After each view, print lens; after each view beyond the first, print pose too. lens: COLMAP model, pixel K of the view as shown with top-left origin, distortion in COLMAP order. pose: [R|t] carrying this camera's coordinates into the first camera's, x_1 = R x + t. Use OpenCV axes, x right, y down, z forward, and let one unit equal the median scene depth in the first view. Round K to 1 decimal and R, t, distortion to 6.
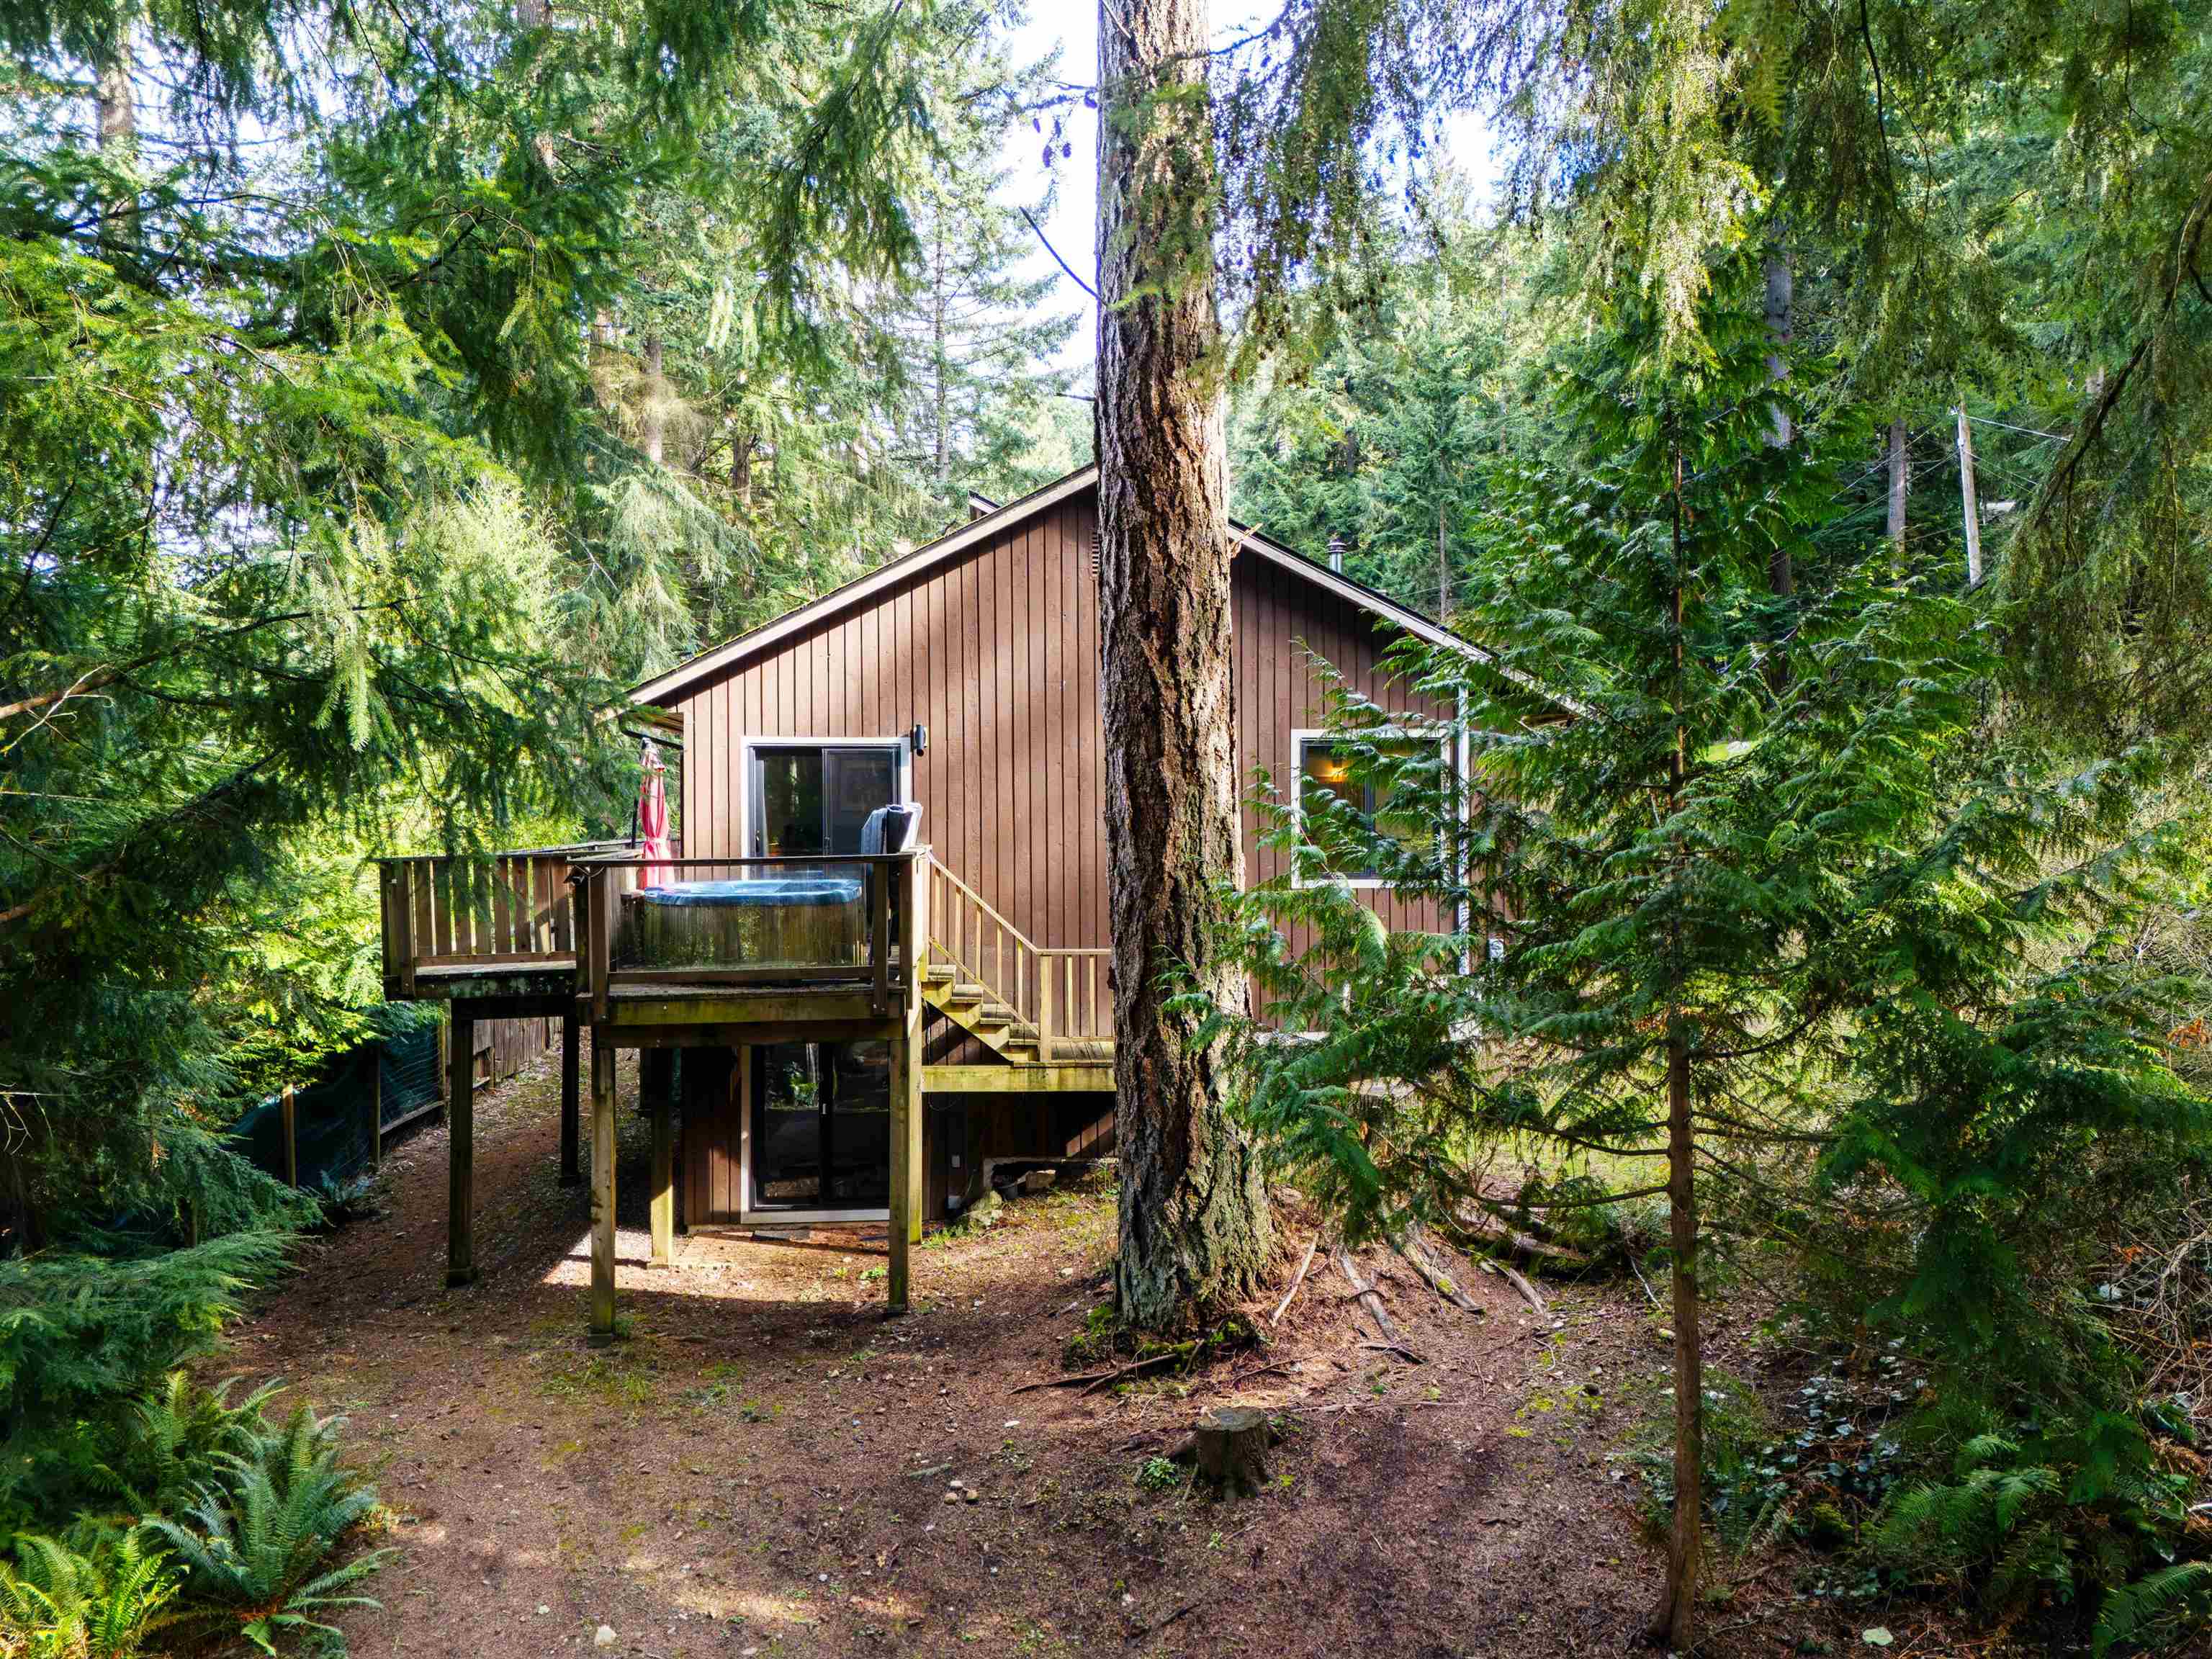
lens RADIAL K [[1686.4, 0, 1106.0], [0, 1686.4, 829.5], [0, 0, 1]] dist [0.129651, -0.196125]
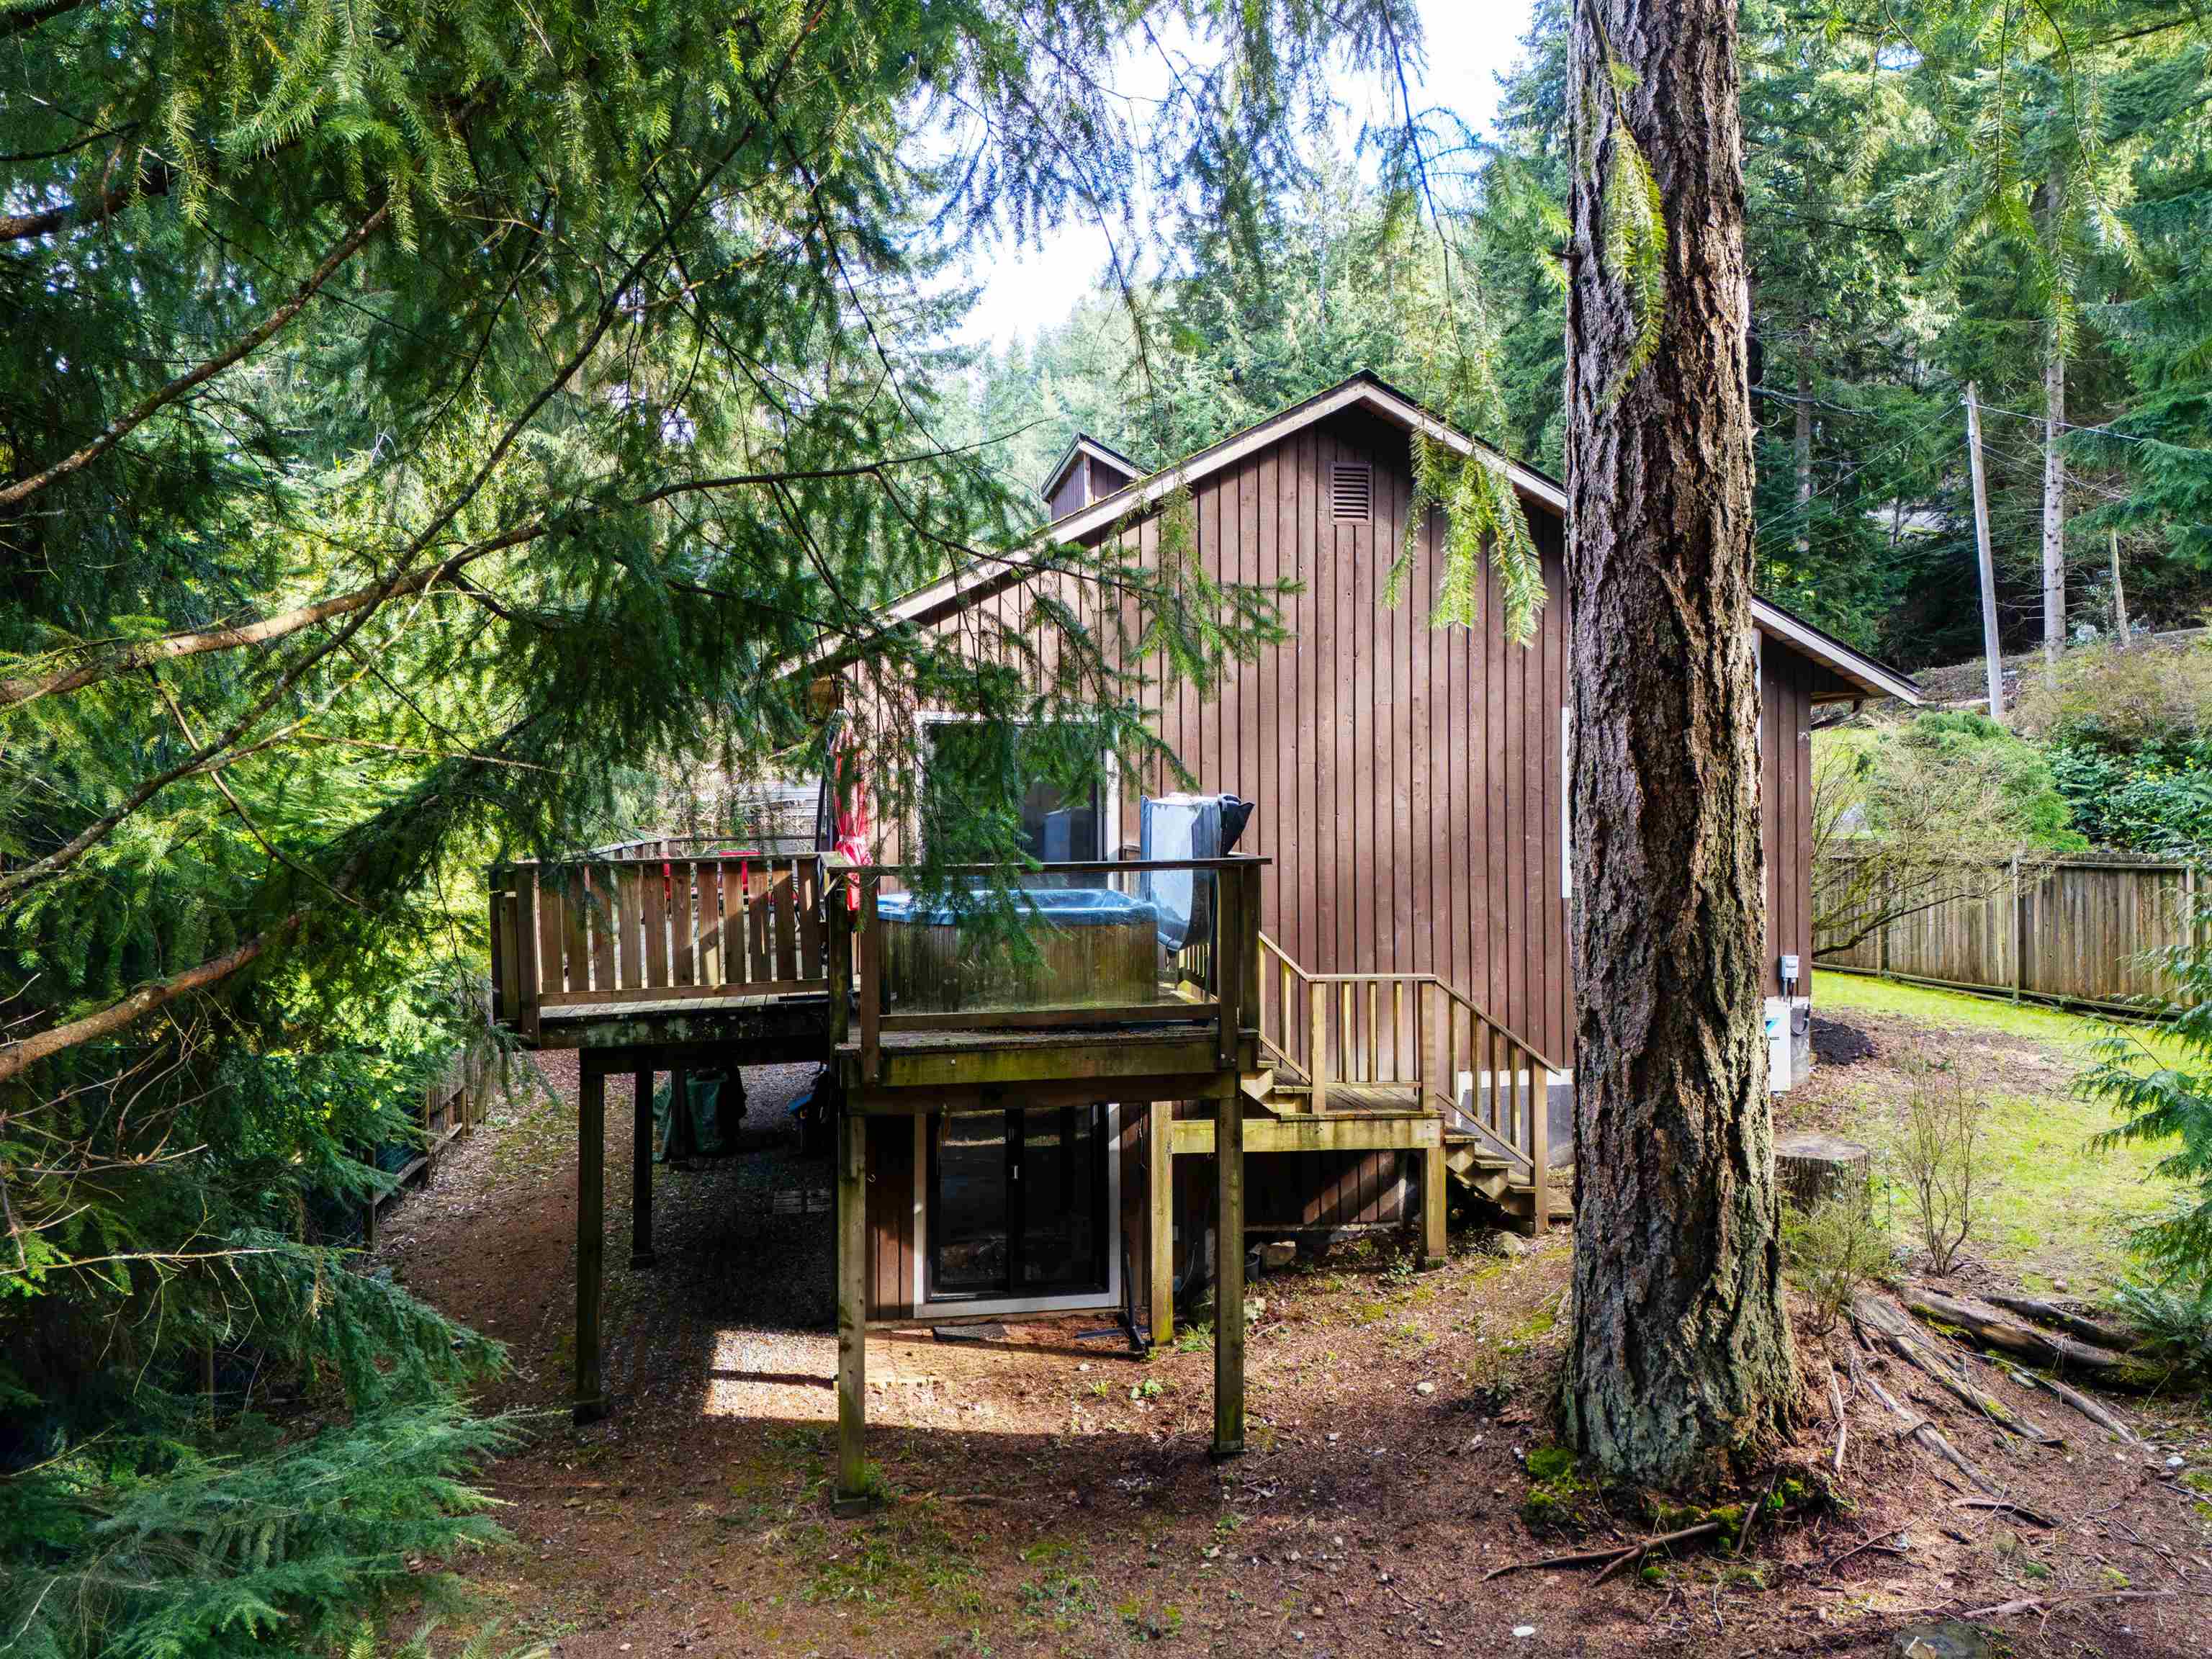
lens RADIAL K [[1679.7, 0, 1106.0], [0, 1679.7, 829.5], [0, 0, 1]] dist [0.087180, -0.071447]
pose [[0.992360, -0.000363, 0.123378, -0.302471], [0.000555, 0.999999, -0.001526, 0.003159], [-0.123377, 0.001583, 0.992359, 0.269950]]
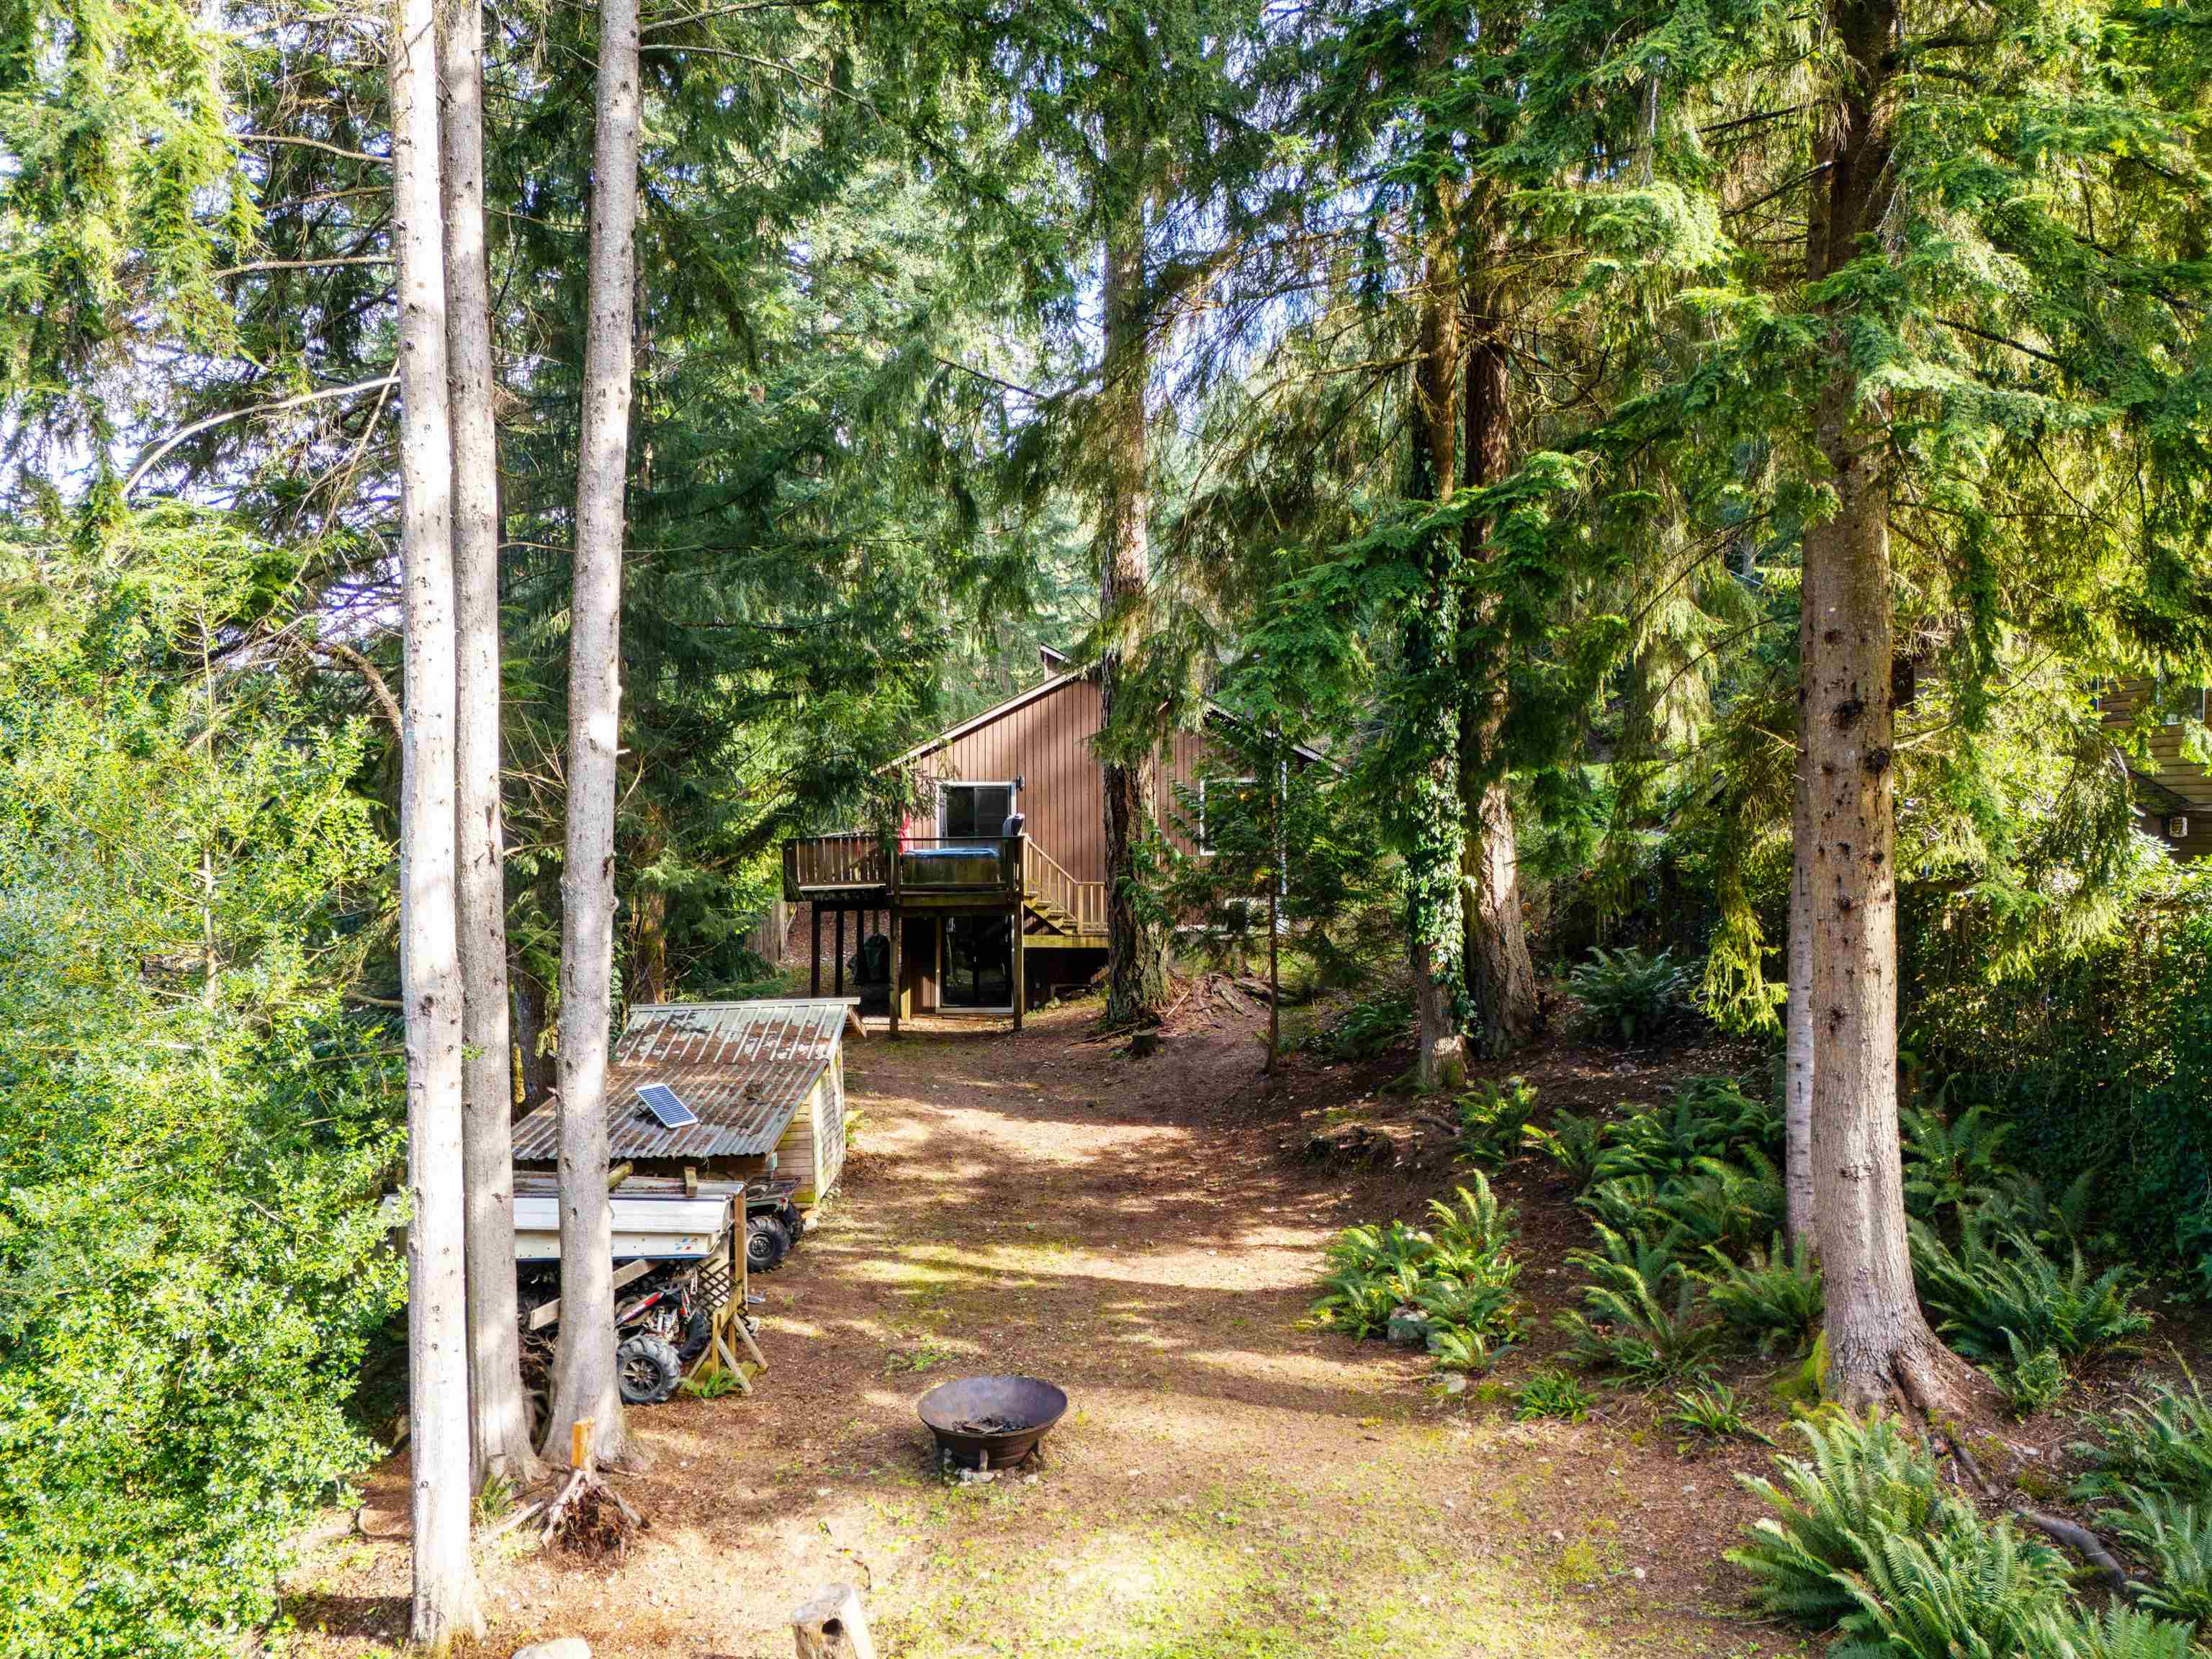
lens RADIAL K [[1686.4, 0, 1106.0], [0, 1686.4, 829.5], [0, 0, 1]] dist [0.129651, -0.196125]
pose [[0.999684, 0.003651, -0.024890, 0.064682], [-0.003730, 0.999988, -0.003155, 0.013214], [0.024878, 0.003247, 0.999685, -1.488692]]
